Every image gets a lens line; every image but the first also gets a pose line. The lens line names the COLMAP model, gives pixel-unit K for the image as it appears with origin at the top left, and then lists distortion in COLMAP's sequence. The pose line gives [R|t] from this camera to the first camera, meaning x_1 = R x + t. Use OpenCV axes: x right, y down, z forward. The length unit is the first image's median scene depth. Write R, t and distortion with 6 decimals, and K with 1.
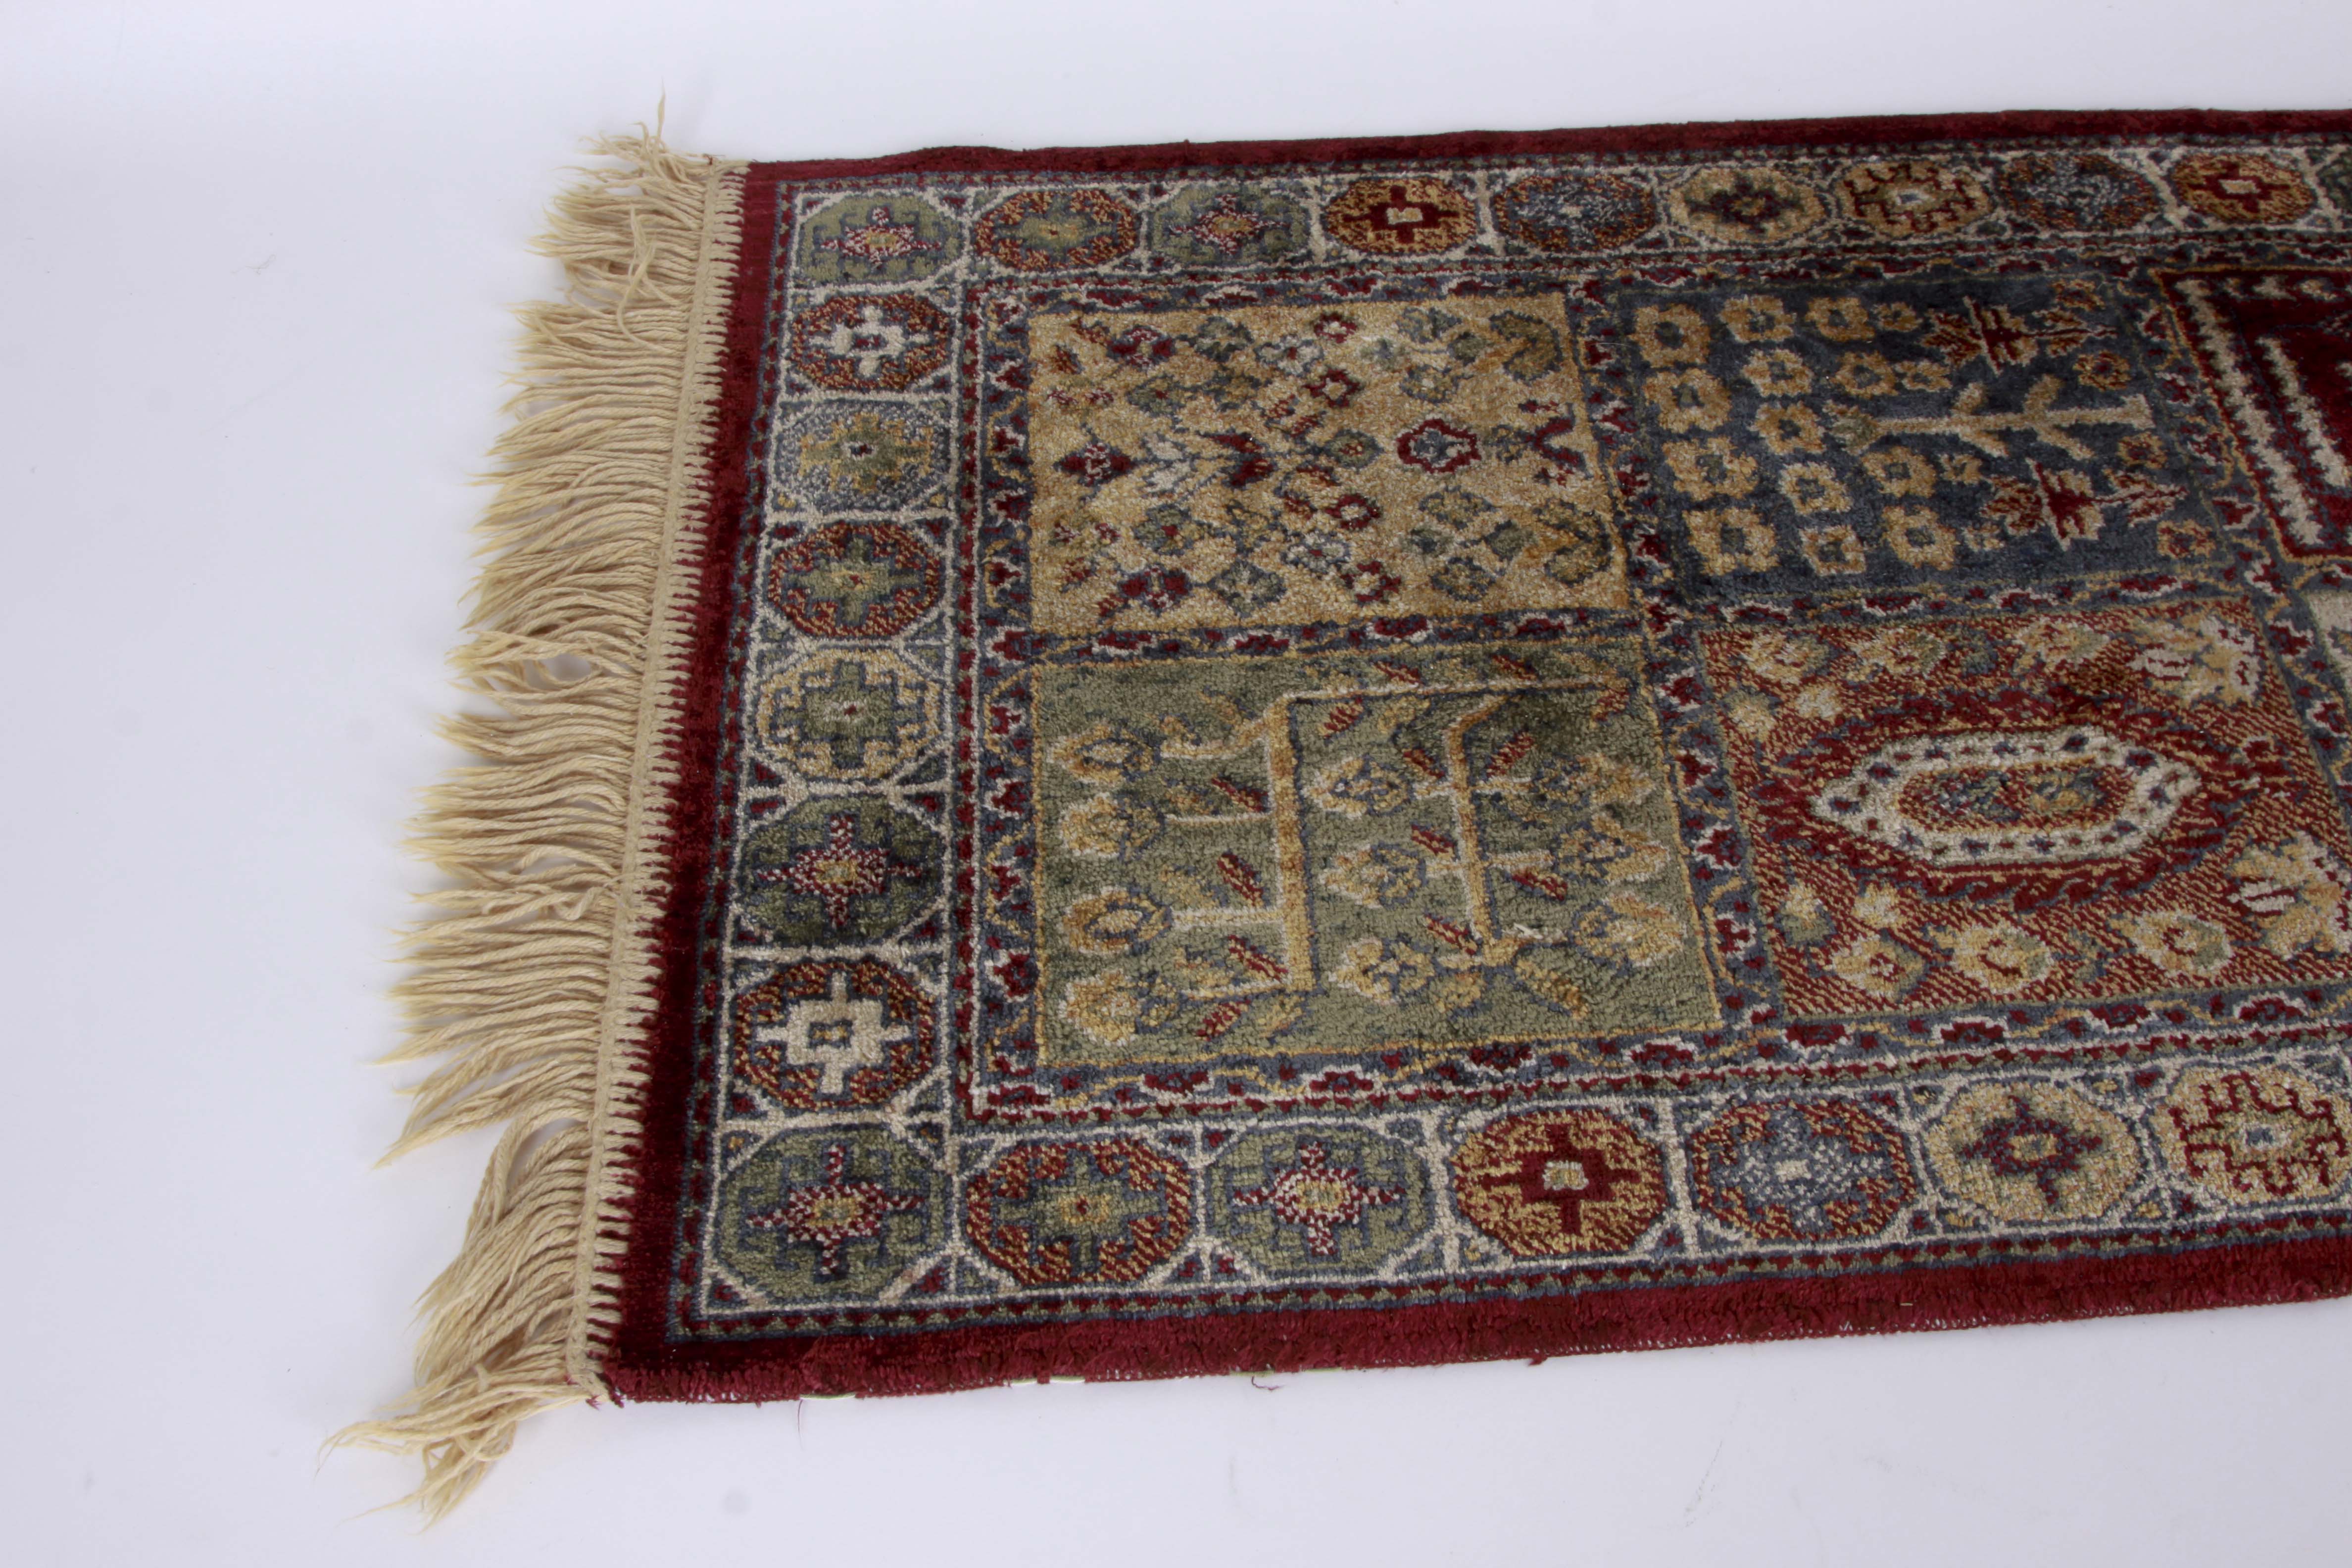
lens RADIAL K [[2551.8, 0, 1202.9], [0, 2551.8, 787.9], [0, 0, 1]] dist [-0.151254, 0.096438]
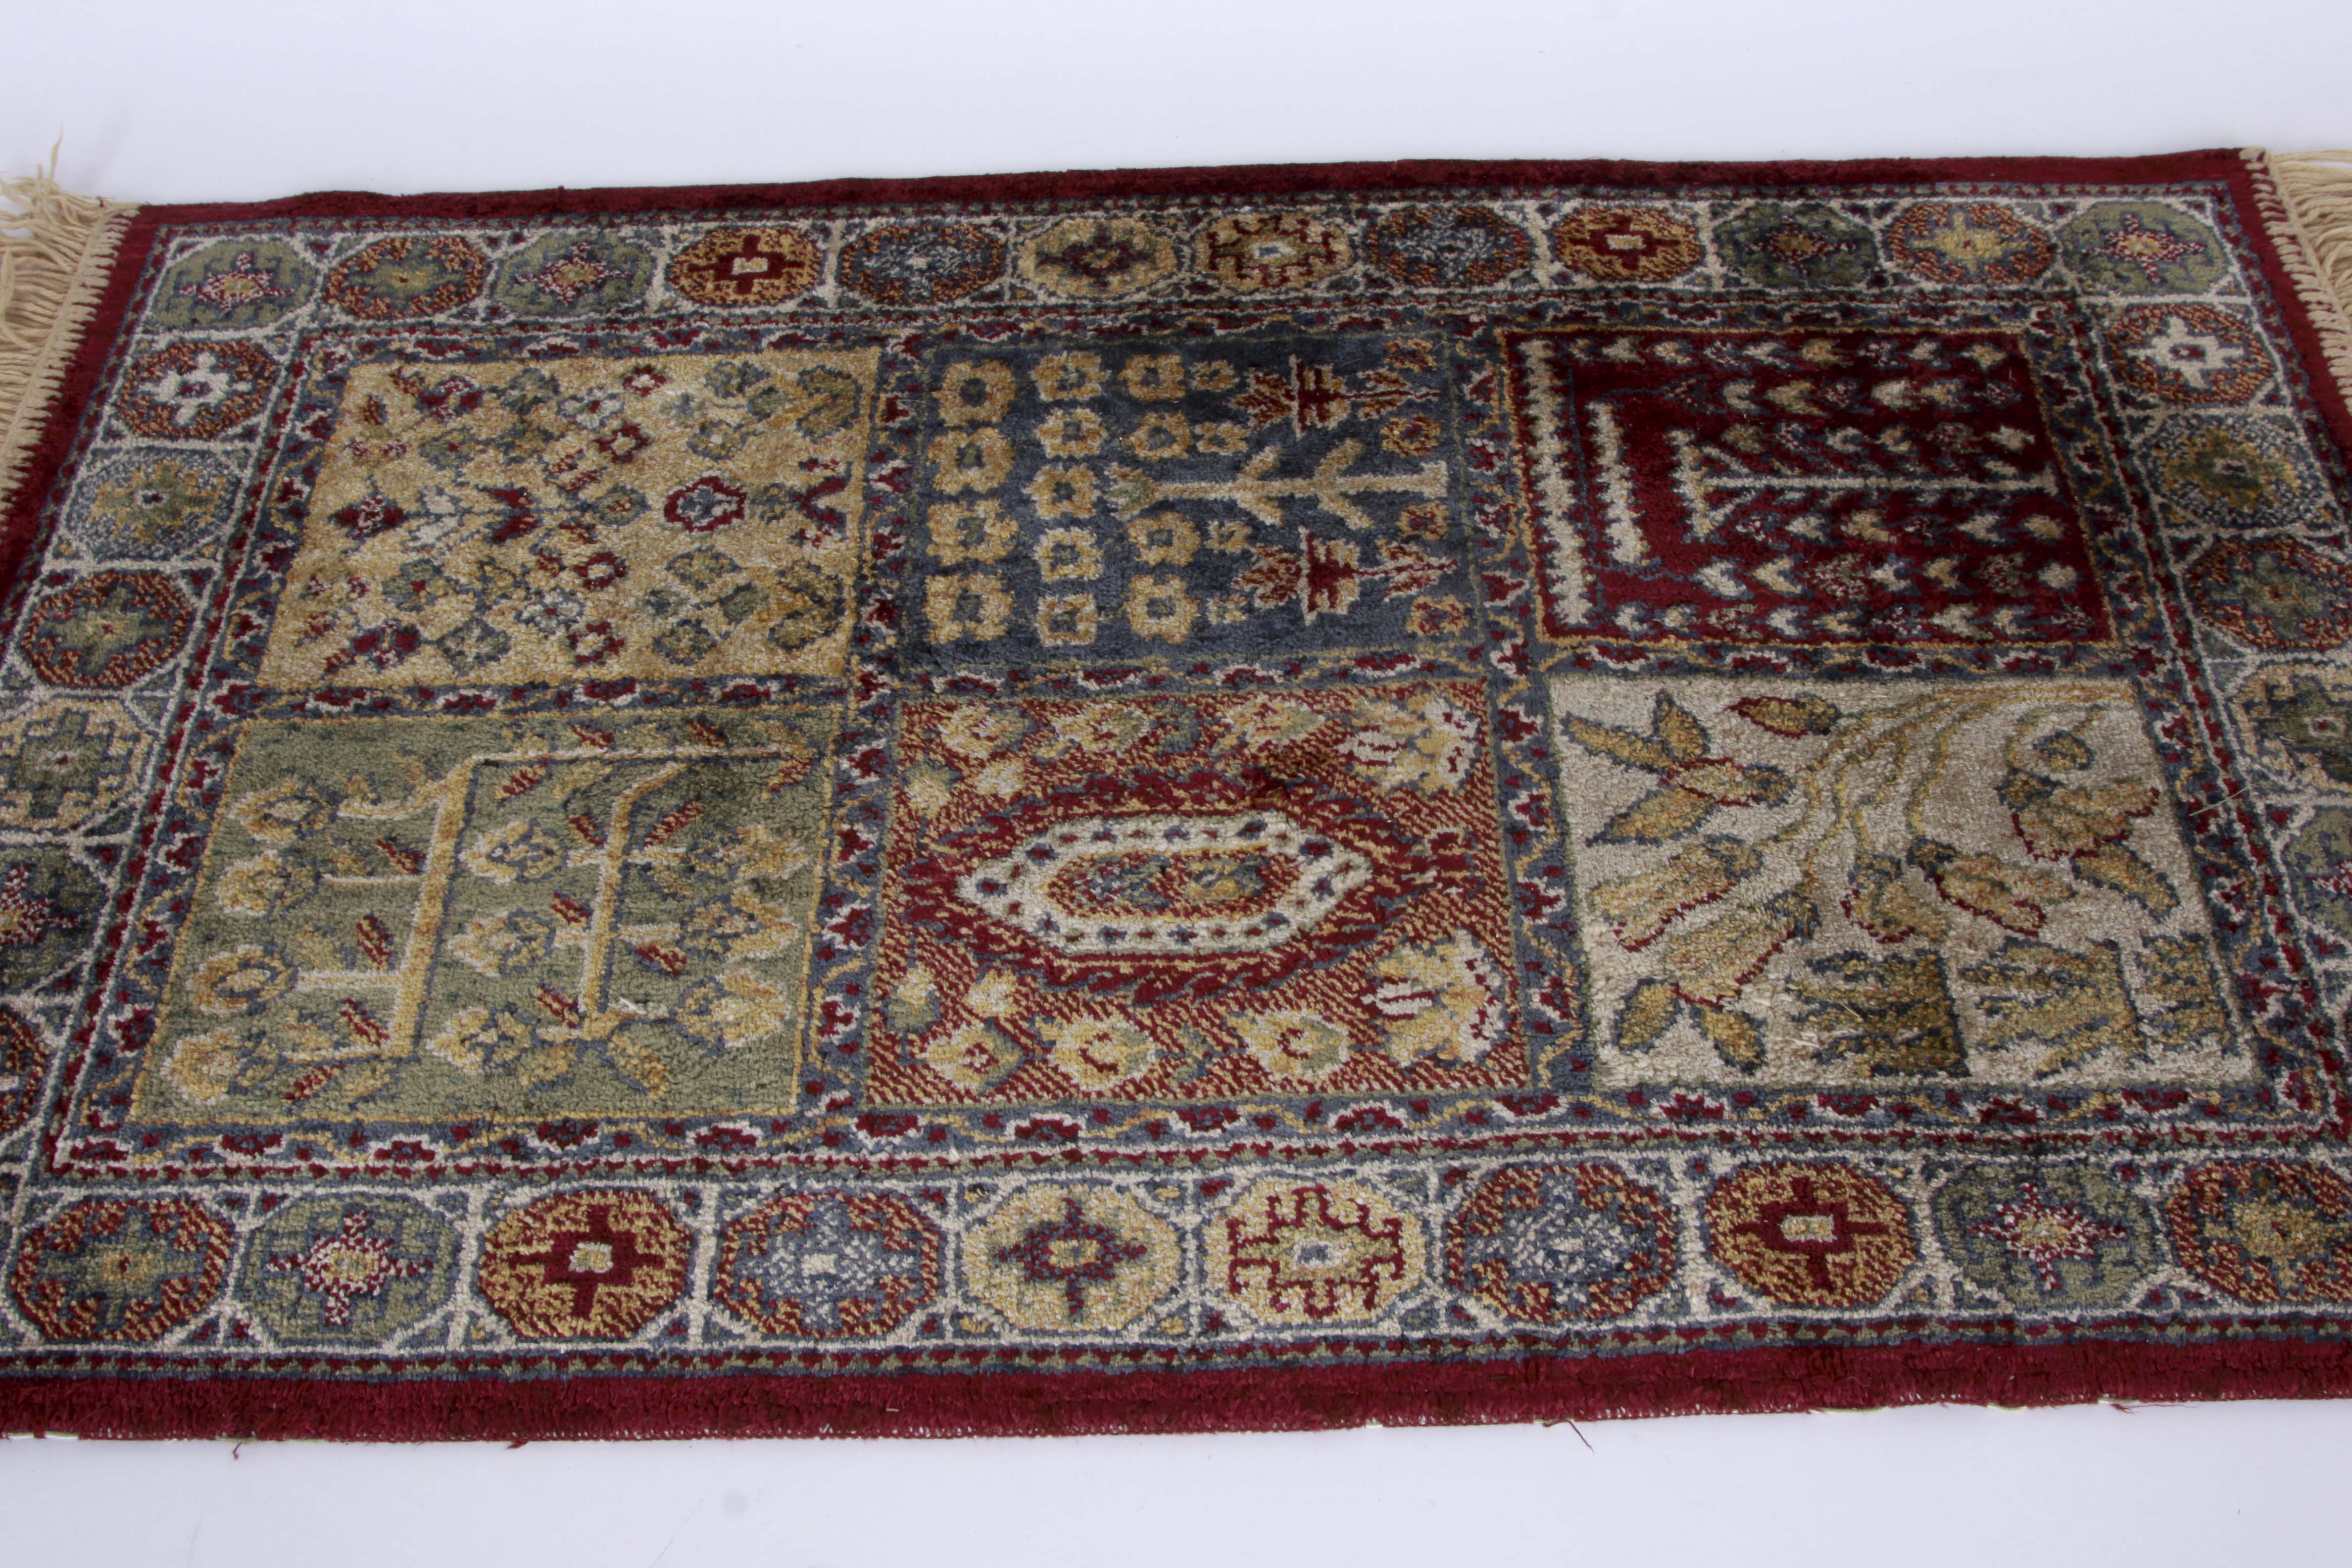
lens RADIAL K [[2526.8, 0, 1212.1], [0, 2526.8, 810.9], [0, 0, 1]] dist [-0.142611, 0.084584]
pose [[0.999125, 0.029324, -0.029822, 0.337221], [-0.028896, 0.999475, 0.014666, -0.036161], [0.030236, -0.013791, 0.999448, 0.024469]]
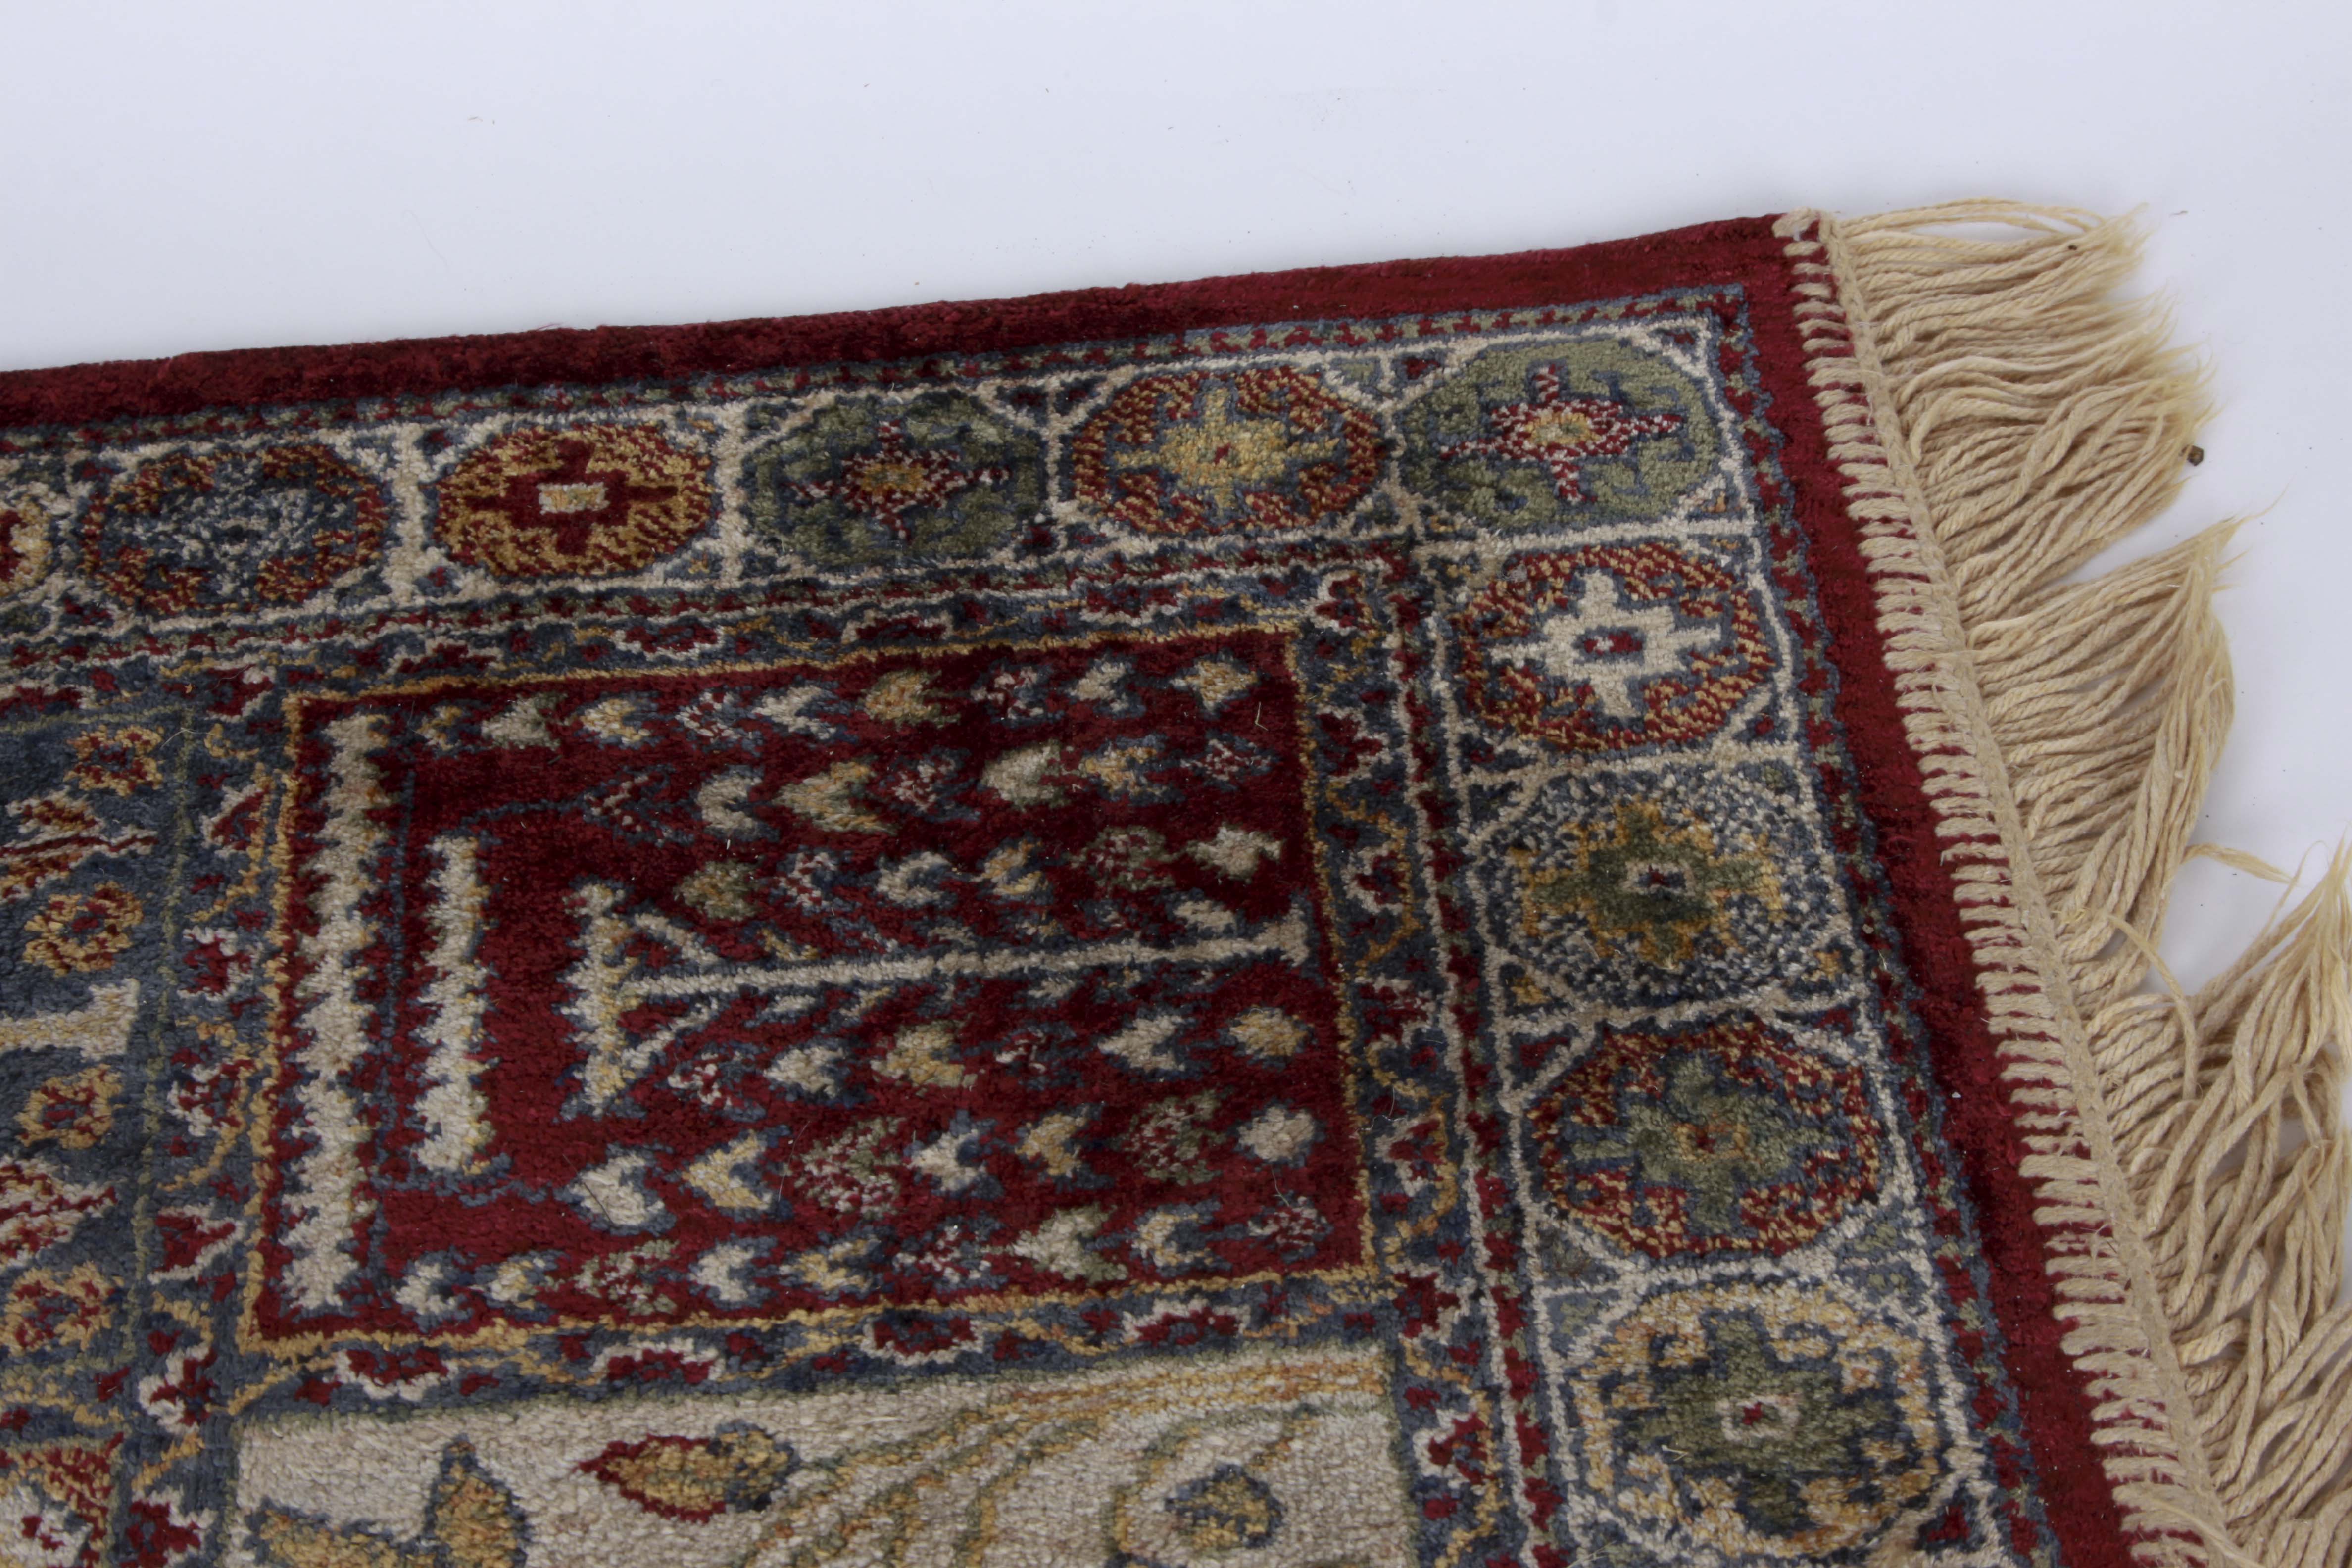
lens RADIAL K [[4450.8, 0, 1234.0], [0, 4450.8, 782.8], [0, 0, 1]] dist [0.033089, 0.075922]
pose [[0.999281, -0.037270, 0.006910, 0.627721], [0.037596, 0.997755, -0.055426, -0.146544], [-0.004829, 0.055646, 0.998439, 0.094448]]
